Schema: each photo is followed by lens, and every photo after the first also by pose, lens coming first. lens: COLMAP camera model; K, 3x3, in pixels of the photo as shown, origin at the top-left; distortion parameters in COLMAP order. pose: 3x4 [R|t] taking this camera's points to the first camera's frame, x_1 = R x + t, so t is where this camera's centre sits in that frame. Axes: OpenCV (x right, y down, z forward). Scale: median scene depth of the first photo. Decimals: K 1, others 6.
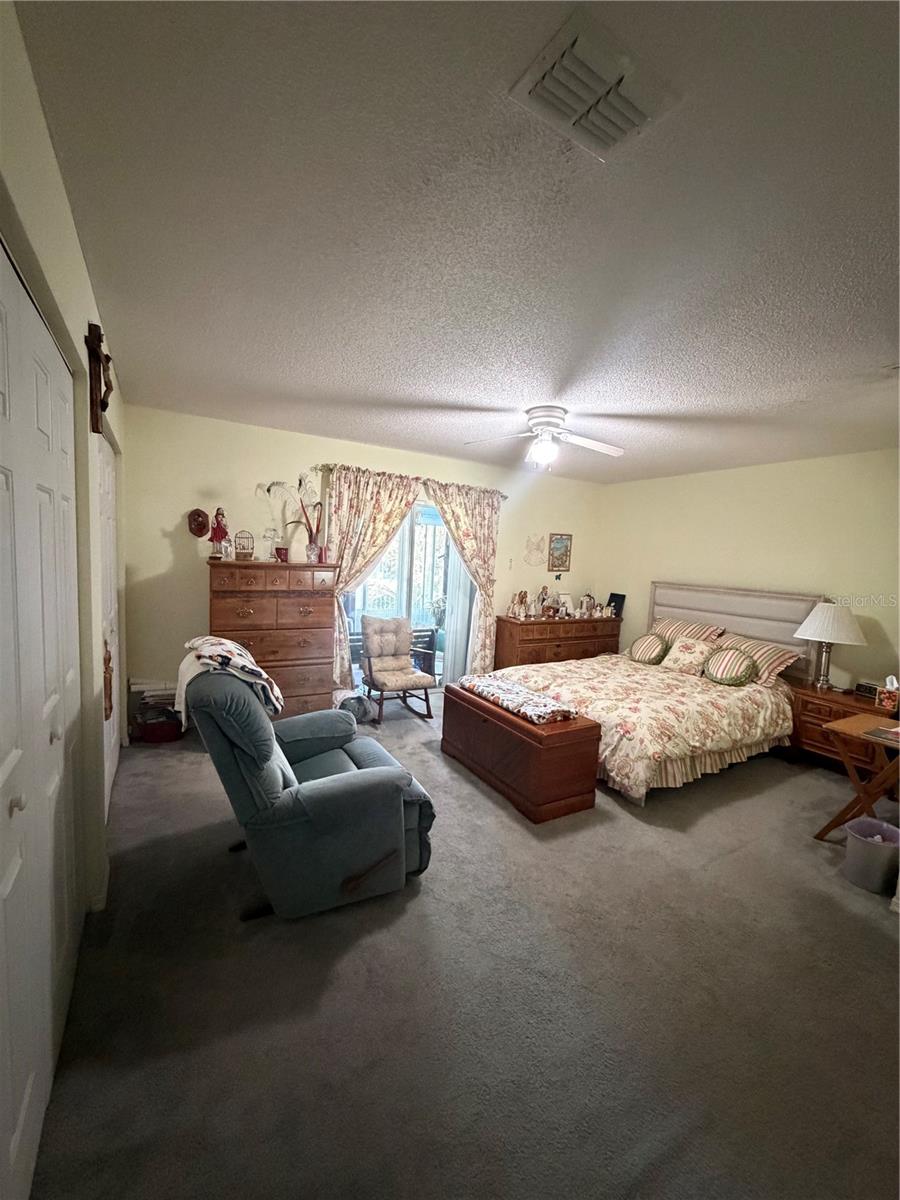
lens RADIAL K [[478.8, 0, 449.1], [0, 478.8, 599.9], [0, 0, 1]] dist [0.000144, -0.000356]
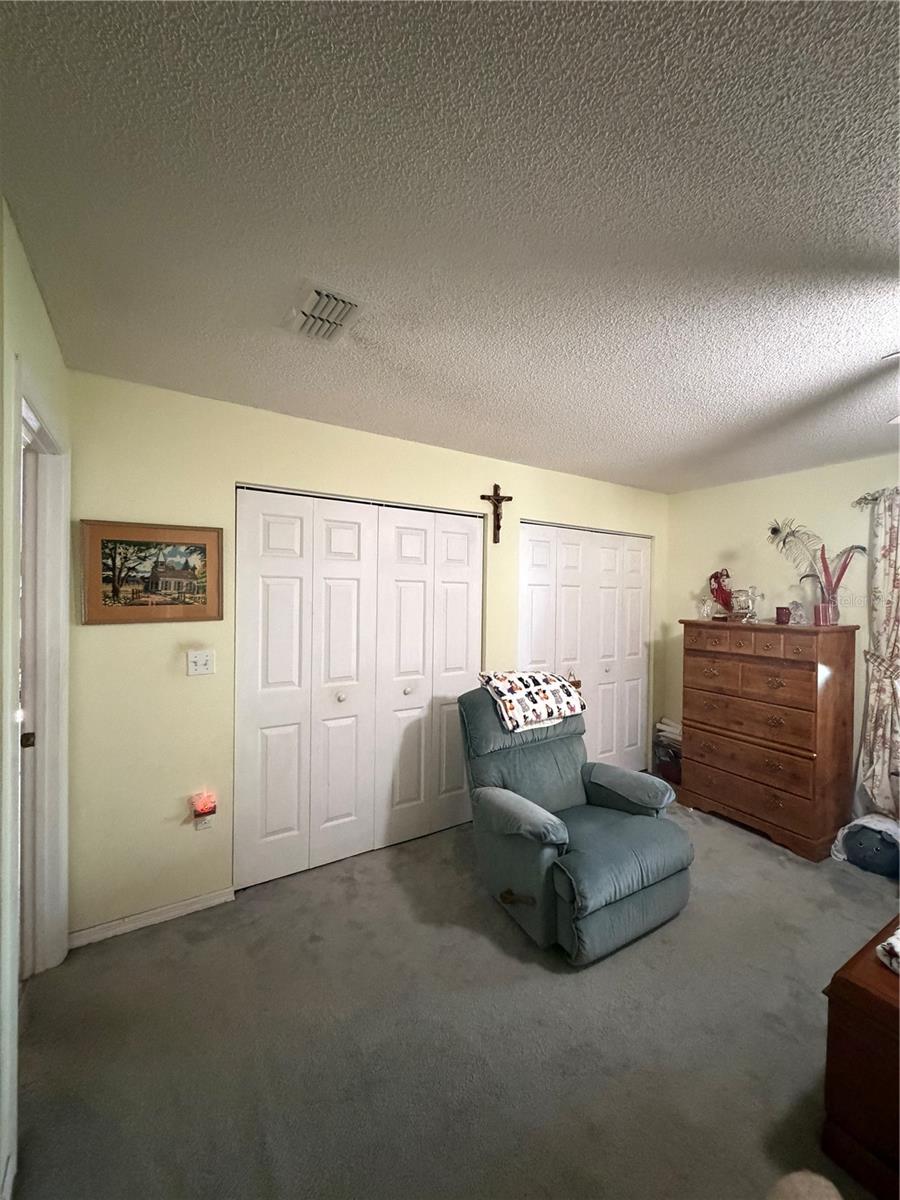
lens RADIAL K [[478.8, 0, 452.0], [0, 478.8, 597.8], [0, 0, 1]] dist [0.000144, -0.000356]
pose [[0.025123, -0.036985, -0.999000, 0.528429], [-0.107842, 0.993383, -0.039489, -0.030209], [0.993851, 0.108727, 0.020968, 0.421439]]
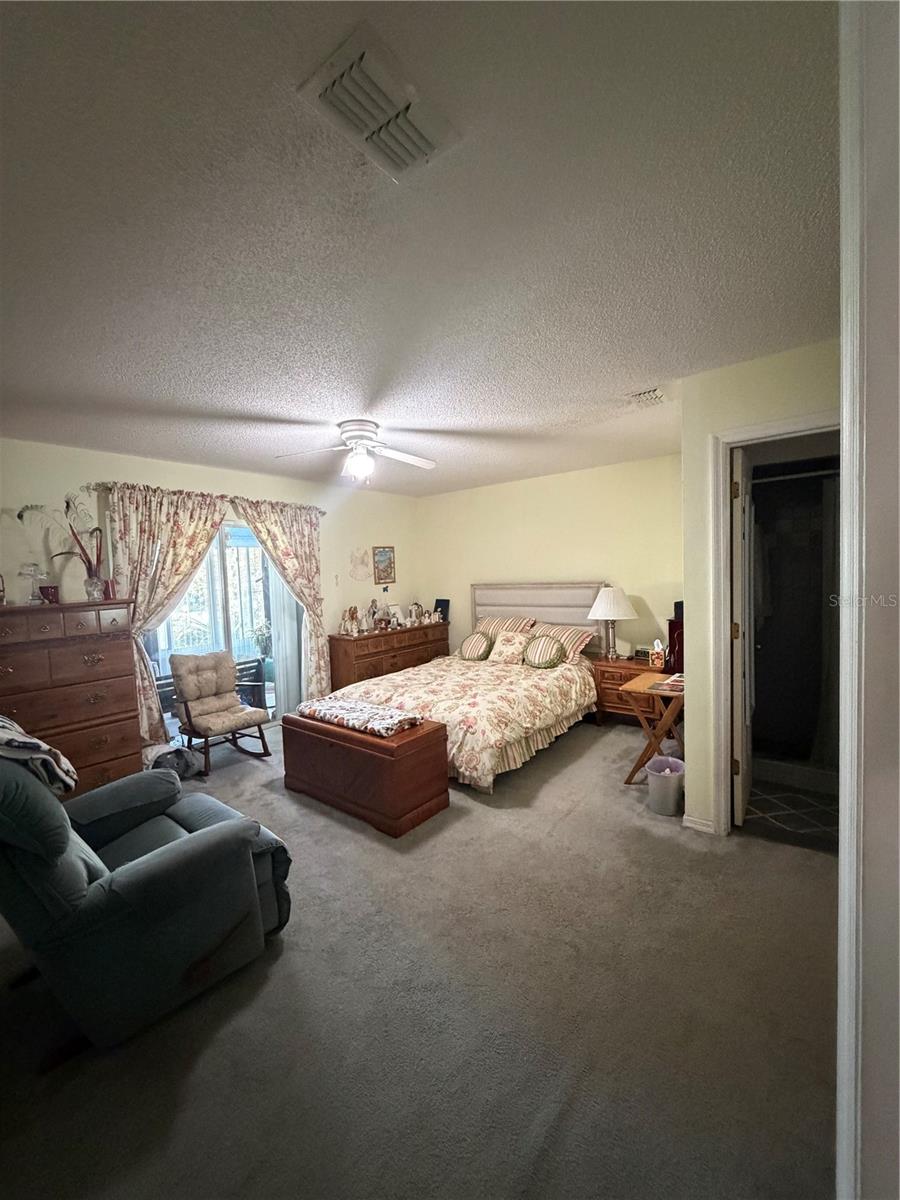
lens RADIAL K [[478.8, 0, 450.1], [0, 478.8, 600.0], [0, 0, 1]] dist [0.000144, -0.000356]
pose [[0.928529, -0.106763, 0.355577, -0.012301], [0.118216, 0.992932, -0.010572, 0.003099], [-0.351935, 0.051852, 0.934587, 0.011211]]
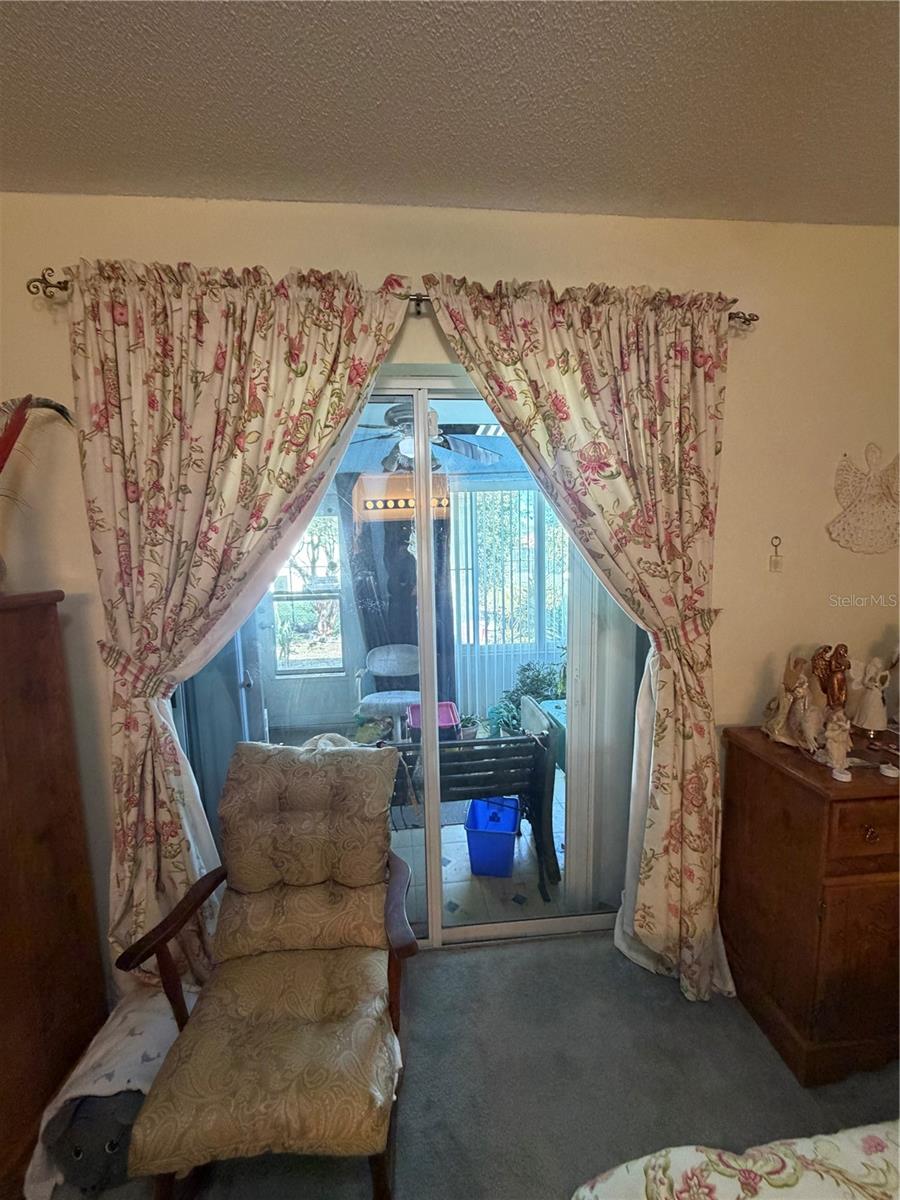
lens RADIAL K [[478.8, 0, 457.0], [0, 478.8, 601.8], [0, 0, 1]] dist [0.000144, -0.000356]
pose [[0.899556, -0.026163, -0.436021, 0.118917], [0.028728, 0.999587, -0.000712, -0.075515], [0.435859, -0.011885, 0.899936, 0.967311]]
